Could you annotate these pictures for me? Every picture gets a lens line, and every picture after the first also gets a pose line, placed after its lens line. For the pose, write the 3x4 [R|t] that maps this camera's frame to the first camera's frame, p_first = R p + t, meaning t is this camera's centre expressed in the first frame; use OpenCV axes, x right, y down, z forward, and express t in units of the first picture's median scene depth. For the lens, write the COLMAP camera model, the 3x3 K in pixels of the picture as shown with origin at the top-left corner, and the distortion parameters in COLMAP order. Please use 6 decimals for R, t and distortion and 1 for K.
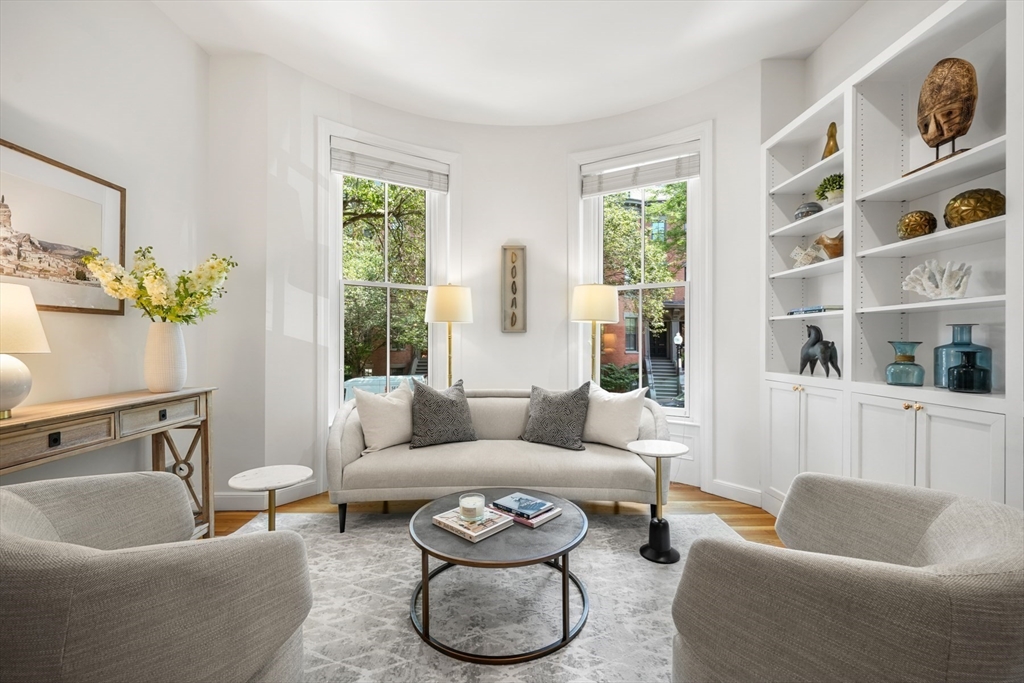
lens RADIAL K [[432.8, 0, 513.1], [0, 432.8, 339.6], [0, 0, 1]] dist [0.001662, -0.000529]
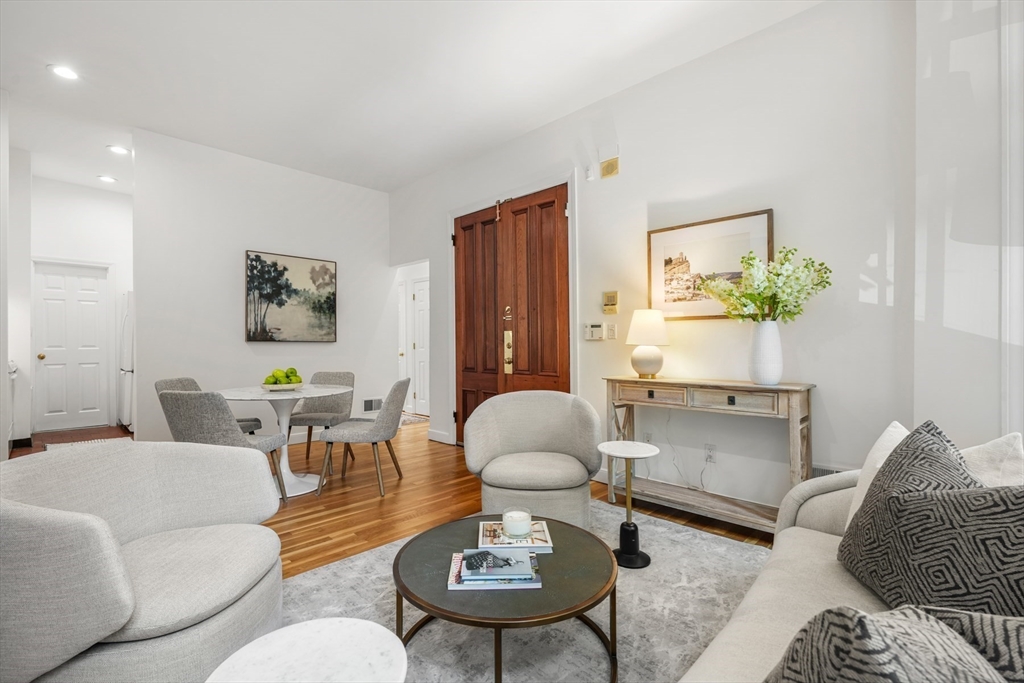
lens RADIAL K [[458.6, 0, 508.4], [0, 458.6, 343.2], [0, 0, 1]] dist [-0.003101, 0.001370]
pose [[-0.713541, -0.002026, -0.700611, 0.406698], [-0.000427, 0.999997, -0.002457, 0.016389], [0.700613, -0.001454, -0.713540, 1.174091]]
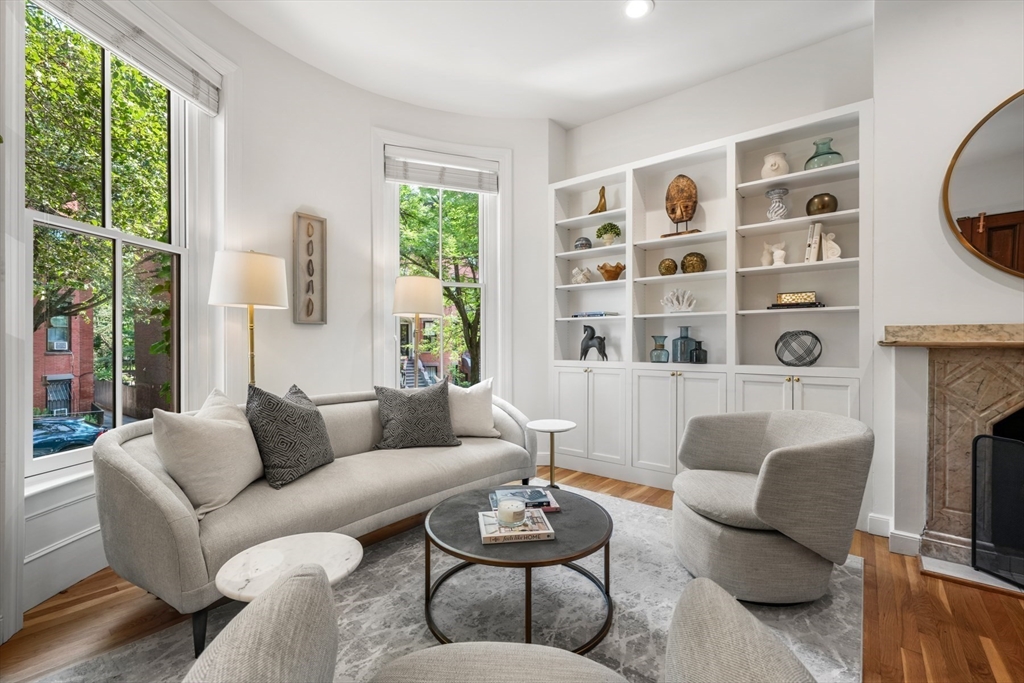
lens RADIAL K [[432.8, 0, 514.3], [0, 432.8, 345.1], [0, 0, 1]] dist [0.001662, -0.000529]
pose [[0.627976, -0.004403, 0.778220, -0.566934], [-0.004101, 0.999951, 0.008967, 0.020278], [-0.778222, -0.008823, 0.627927, 0.301375]]
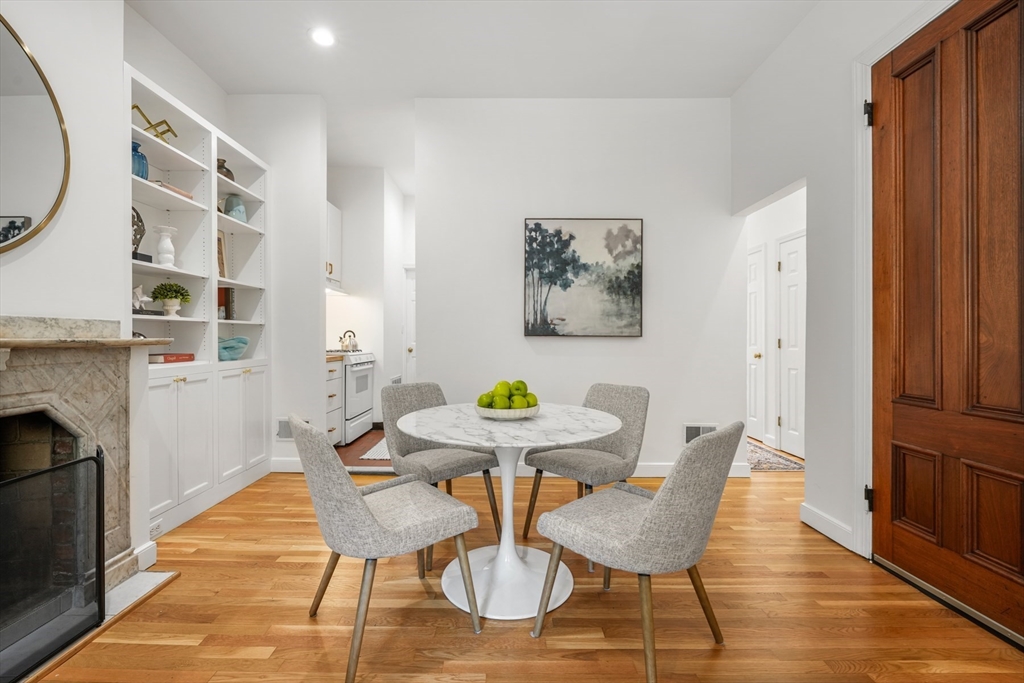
lens RADIAL K [[432.8, 0, 508.3], [0, 432.8, 343.2], [0, 0, 1]] dist [0.001662, -0.000529]
pose [[-0.999974, -0.003231, 0.006451, -0.077362], [-0.003169, 0.999950, 0.009516, 0.014872], [-0.006481, 0.009496, -0.999934, 0.497480]]
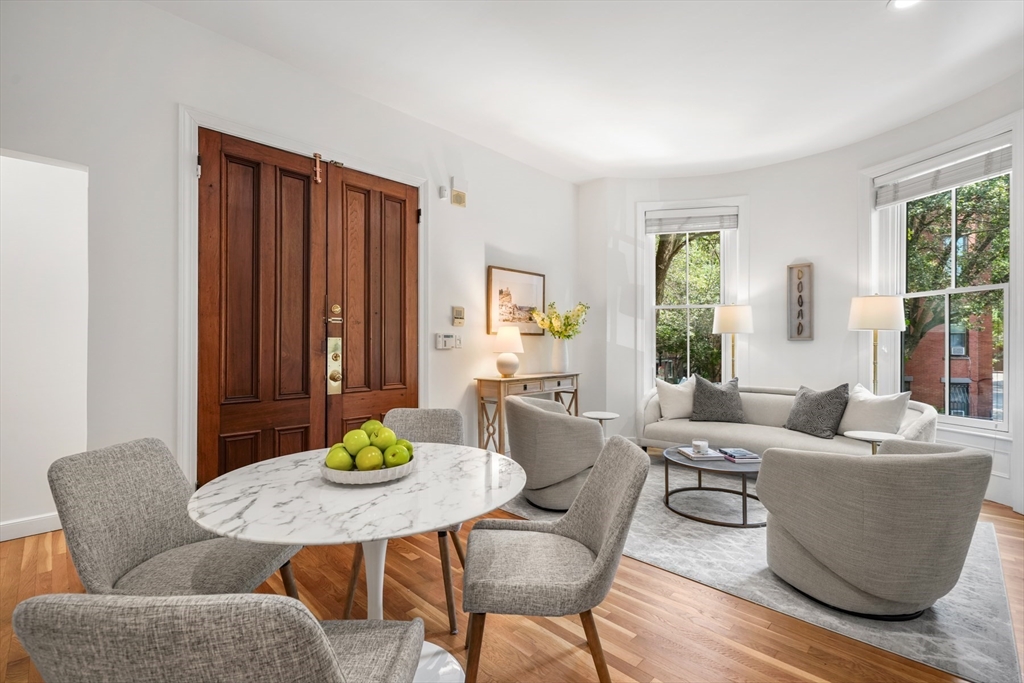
lens RADIAL K [[458.6, 0, 511.4], [0, 458.6, 345.1], [0, 0, 1]] dist [-0.003101, 0.001370]
pose [[0.707479, -0.001169, -0.706733, 0.464808], [0.002871, 0.999995, 0.001219, -0.011478], [0.706728, -0.002891, 0.707479, -0.569668]]
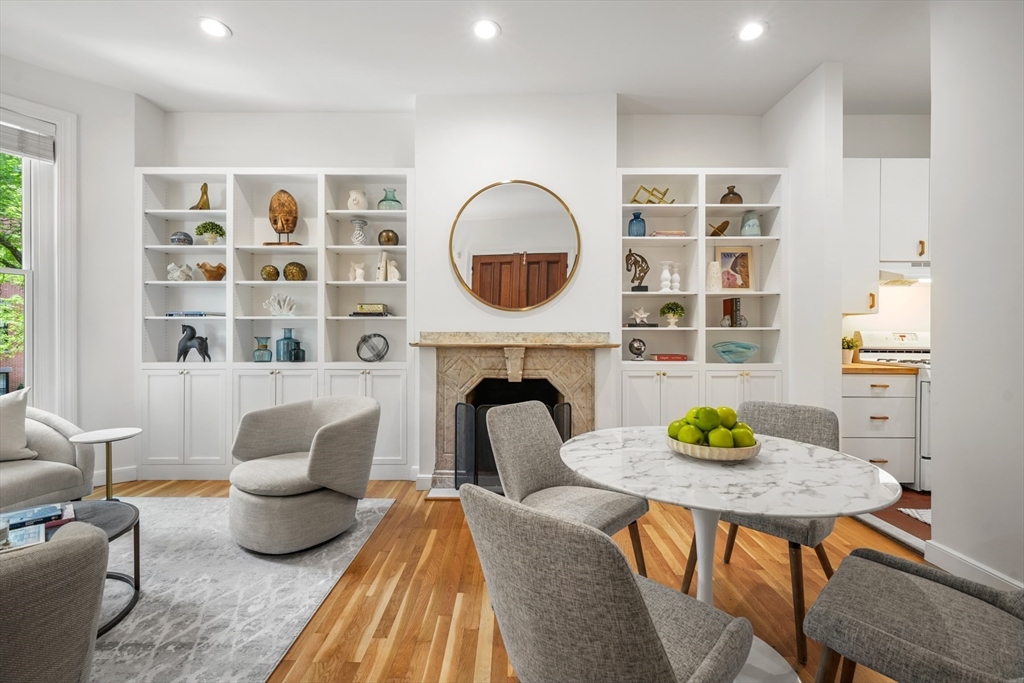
lens RADIAL K [[432.8, 0, 506.6], [0, 432.8, 338.4], [0, 0, 1]] dist [0.001662, -0.000529]
pose [[0.011828, -0.000827, 0.999930, -0.652890], [-0.005427, 0.999985, 0.000891, 0.001867], [-0.999915, -0.005437, 0.011824, -0.010918]]
